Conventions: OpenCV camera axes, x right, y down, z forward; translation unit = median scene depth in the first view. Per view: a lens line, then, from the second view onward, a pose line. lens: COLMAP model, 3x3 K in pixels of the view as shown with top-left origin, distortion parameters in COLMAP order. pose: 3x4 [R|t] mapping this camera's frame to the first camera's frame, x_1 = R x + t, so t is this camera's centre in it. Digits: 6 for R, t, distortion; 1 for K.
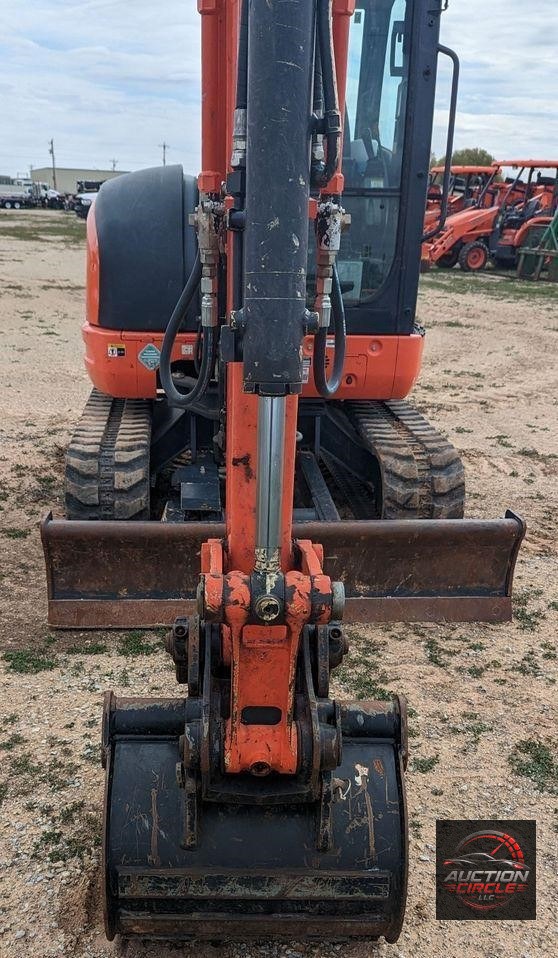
lens RADIAL K [[902.4, 0, 230.9], [0, 902.4, 639.3], [0, 0, 1]] dist [0.032529, 0.000000]
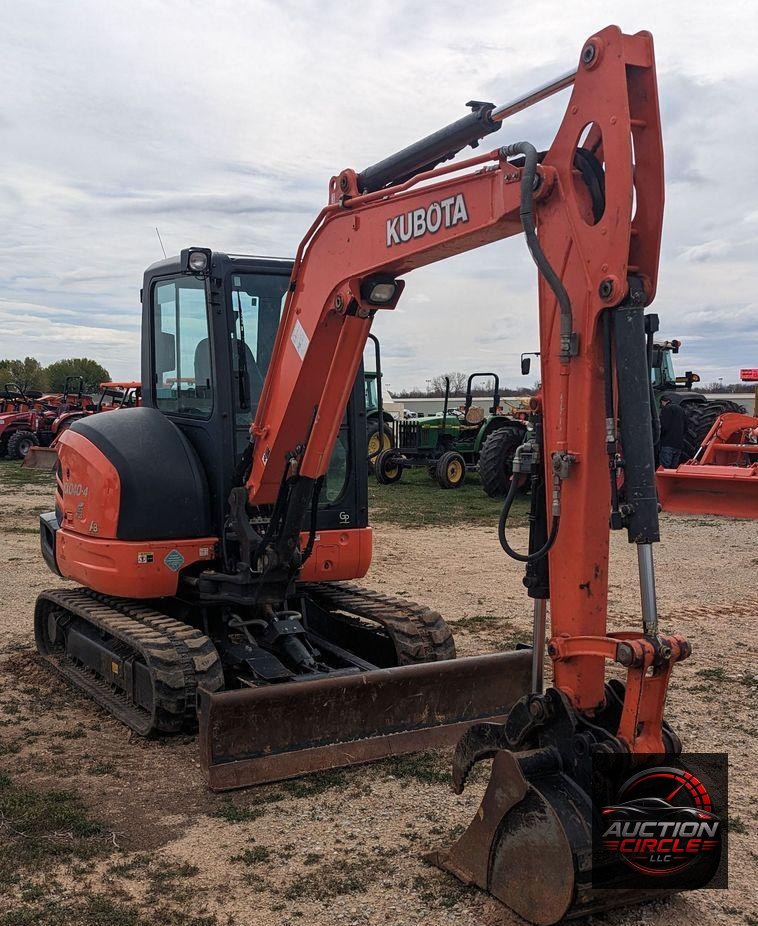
lens RADIAL K [[1081.3, 0, 297.9], [0, 1081.3, 482.7], [0, 0, 1]] dist [0.088316, 0.000000]
pose [[0.908824, -0.053442, 0.413742, -0.637581], [0.202677, 0.923415, -0.325925, 0.093137], [-0.364637, 0.380064, 0.850053, -0.319719]]
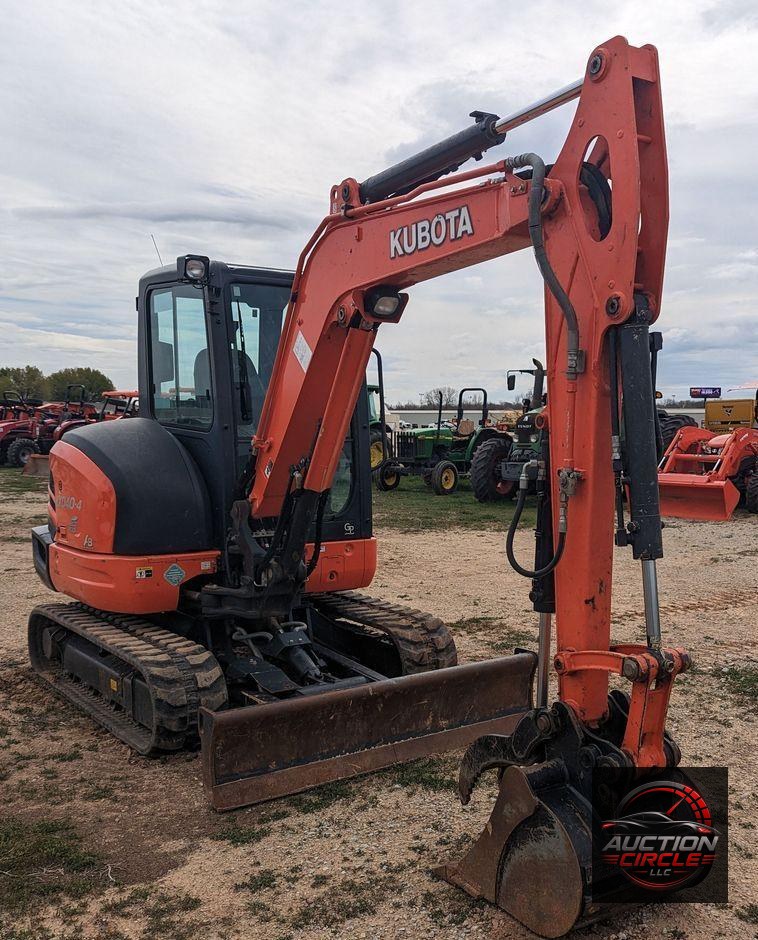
lens RADIAL K [[995.5, 0, 462.5], [0, 995.5, 523.3], [0, 0, 1]] dist [0.058326, 0.000000]
pose [[0.830754, -0.076805, 0.551315, -0.594204], [0.256028, 0.932173, -0.255935, 0.047739], [-0.494264, 0.353771, 0.794071, -0.233051]]
